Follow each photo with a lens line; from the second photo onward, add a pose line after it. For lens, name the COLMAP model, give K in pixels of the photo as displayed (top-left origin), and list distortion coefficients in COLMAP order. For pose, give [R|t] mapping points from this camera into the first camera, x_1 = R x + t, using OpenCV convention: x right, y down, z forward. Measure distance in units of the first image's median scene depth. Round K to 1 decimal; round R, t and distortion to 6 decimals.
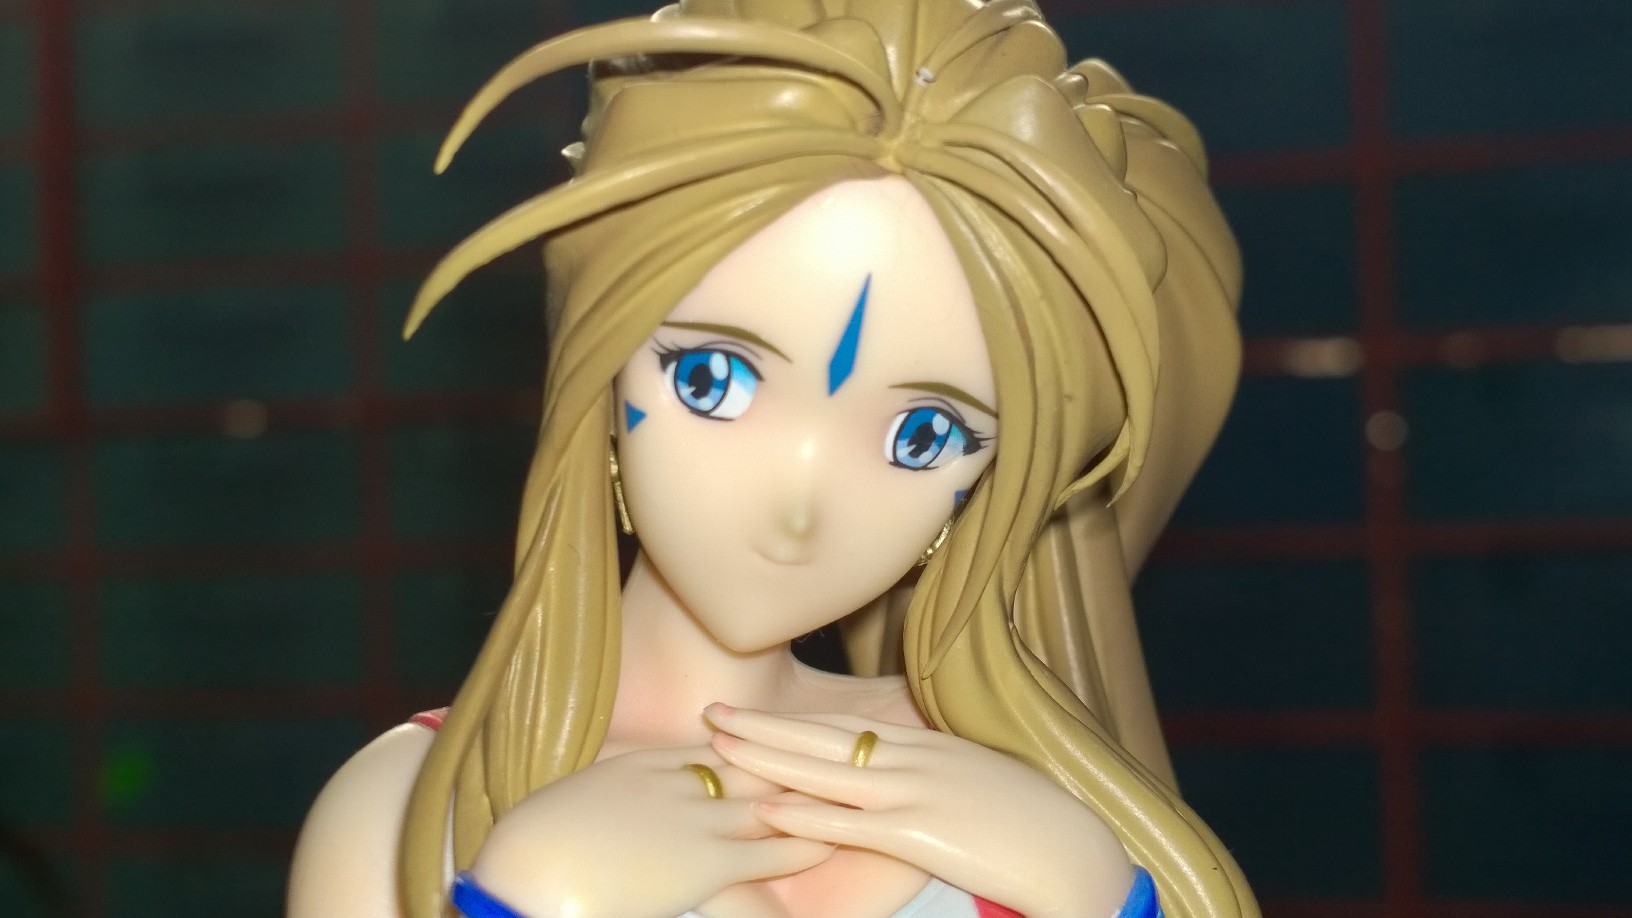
lens RADIAL K [[2699.3, 0, 816.0], [0, 2699.3, 459.0], [0, 0, 1]] dist [0.015876, 0.029657]
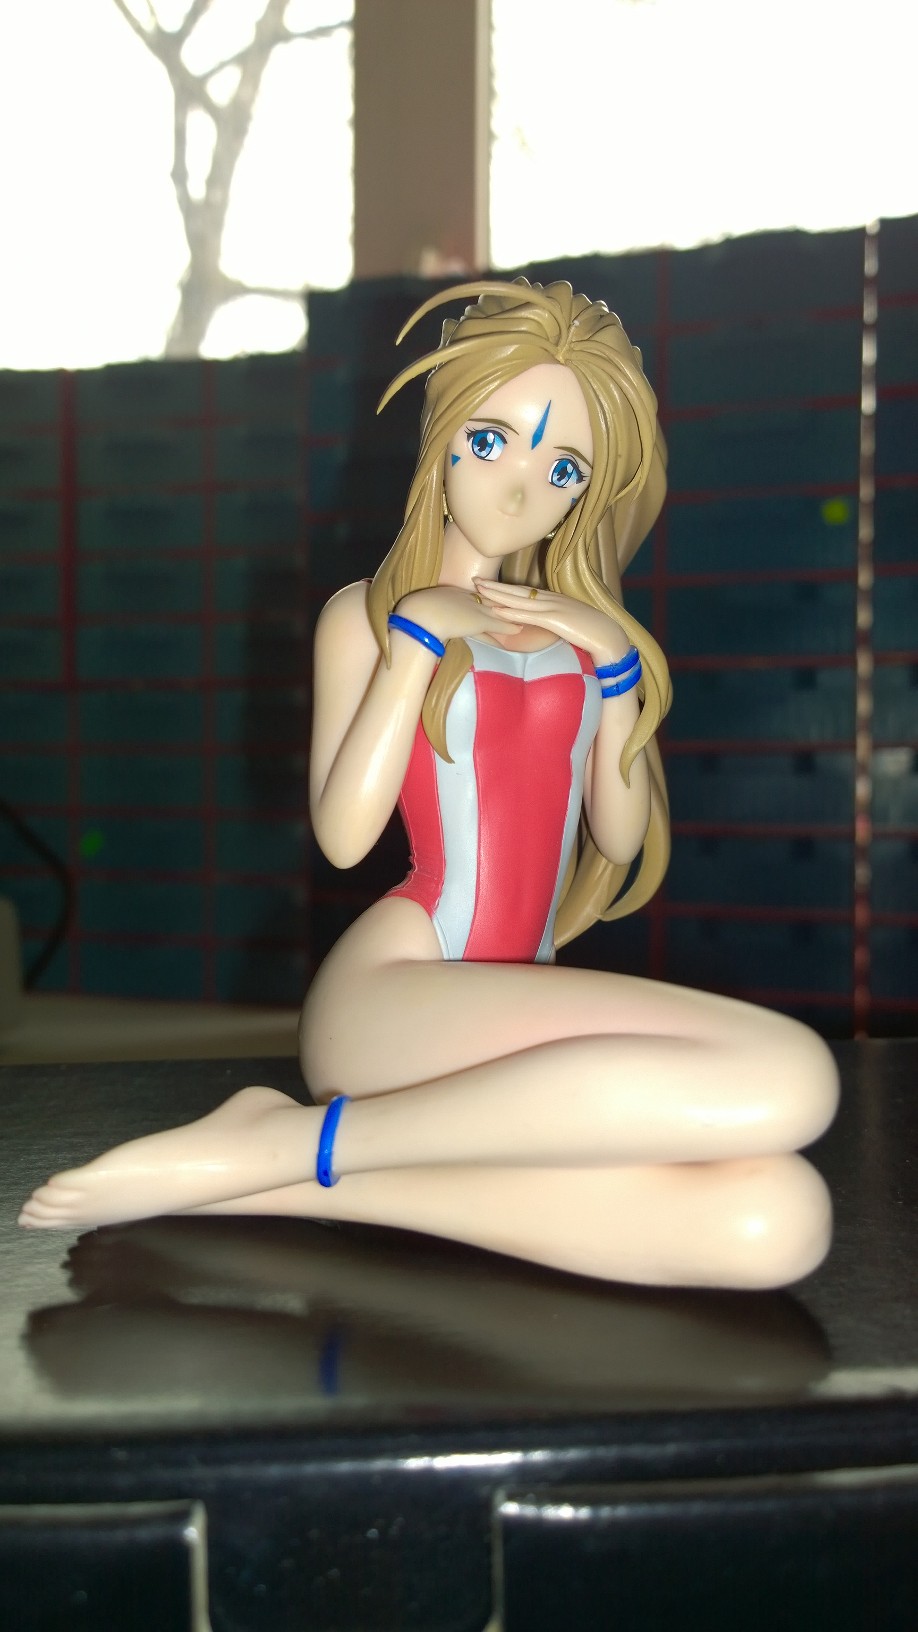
lens RADIAL K [[1232.9, 0, 459.0], [0, 1232.9, 816.0], [0, 0, 1]] dist [0.009558, 0.001572]
pose [[0.997157, 0.043200, 0.061731, -0.124572], [-0.045875, 0.998039, 0.042585, 0.285375], [-0.059771, -0.045295, 0.997184, -0.231581]]
